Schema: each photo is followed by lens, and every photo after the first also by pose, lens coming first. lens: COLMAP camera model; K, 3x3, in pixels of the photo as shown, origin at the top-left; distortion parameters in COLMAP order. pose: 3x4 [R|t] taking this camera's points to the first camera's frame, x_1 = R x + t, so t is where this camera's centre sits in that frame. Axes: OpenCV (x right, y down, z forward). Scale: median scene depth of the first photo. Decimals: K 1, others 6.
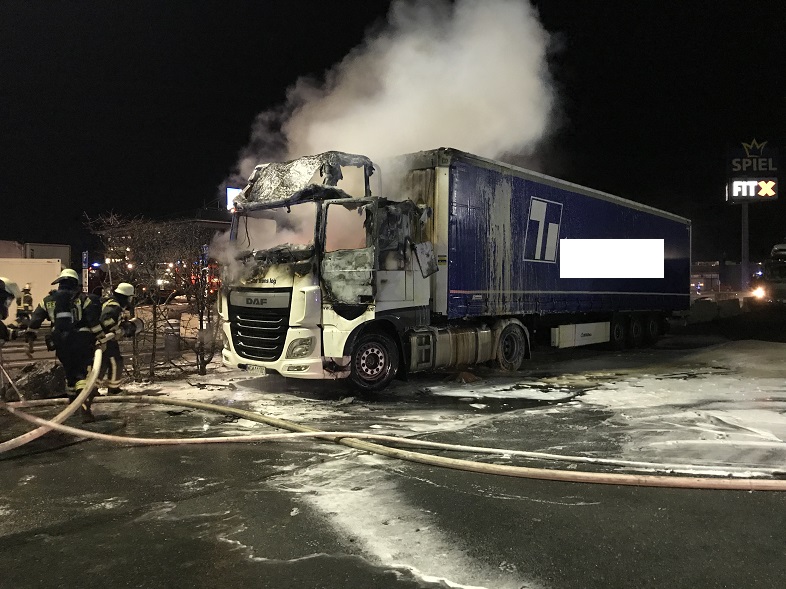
lens RADIAL K [[640.7, 0, 393.5], [0, 640.7, 297.3], [0, 0, 1]] dist [0.019243, -0.016238]
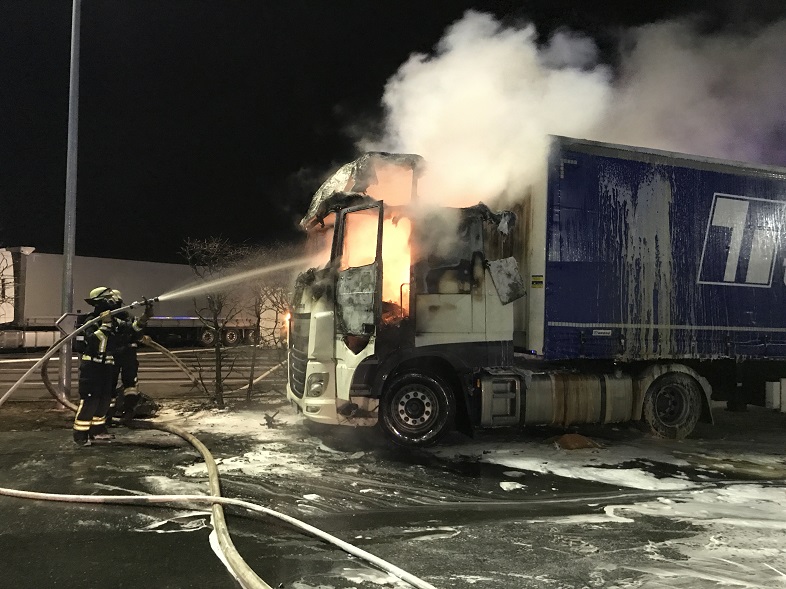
lens RADIAL K [[640.7, 0, 393.2], [0, 640.7, 286.4], [0, 0, 1]] dist [0.019243, -0.016238]
pose [[0.873405, -0.005449, -0.486963, 0.328515], [-0.027197, 0.997831, -0.059945, -0.002554], [0.486234, 0.065600, 0.871363, 0.282509]]
